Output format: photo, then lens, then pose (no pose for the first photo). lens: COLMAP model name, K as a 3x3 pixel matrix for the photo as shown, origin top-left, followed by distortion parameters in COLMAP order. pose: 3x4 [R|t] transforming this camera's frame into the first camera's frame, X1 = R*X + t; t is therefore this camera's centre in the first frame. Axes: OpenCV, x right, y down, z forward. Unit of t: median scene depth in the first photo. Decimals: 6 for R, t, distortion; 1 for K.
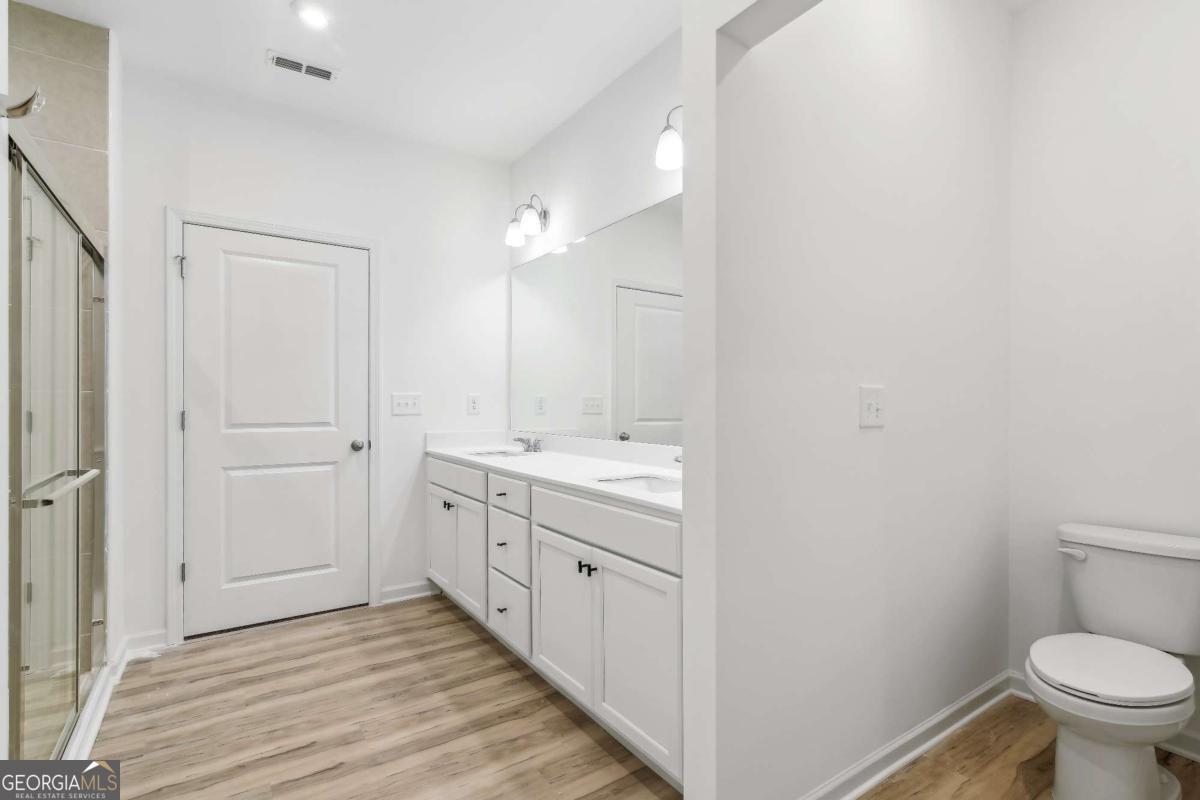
lens RADIAL K [[562.5, 0, 595.5], [0, 562.5, 402.2], [0, 0, 1]] dist [-0.019428, 0.001055]
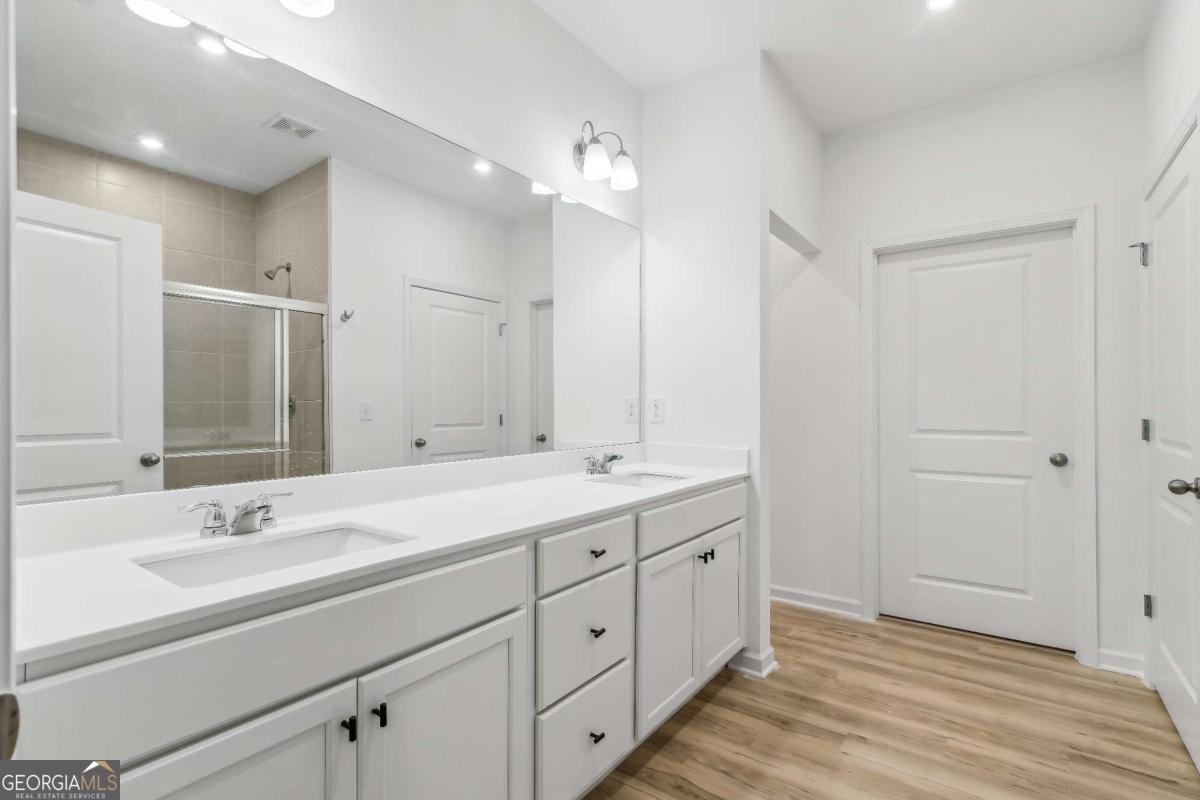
lens RADIAL K [[562.5, 0, 595.5], [0, 562.5, 402.2], [0, 0, 1]] dist [-0.019428, 0.001055]
pose [[-0.332737, 0.007095, 0.942993, -0.923447], [-0.000904, 0.999969, -0.007843, 0.001862], [-0.943019, -0.003462, -0.332721, 1.474539]]
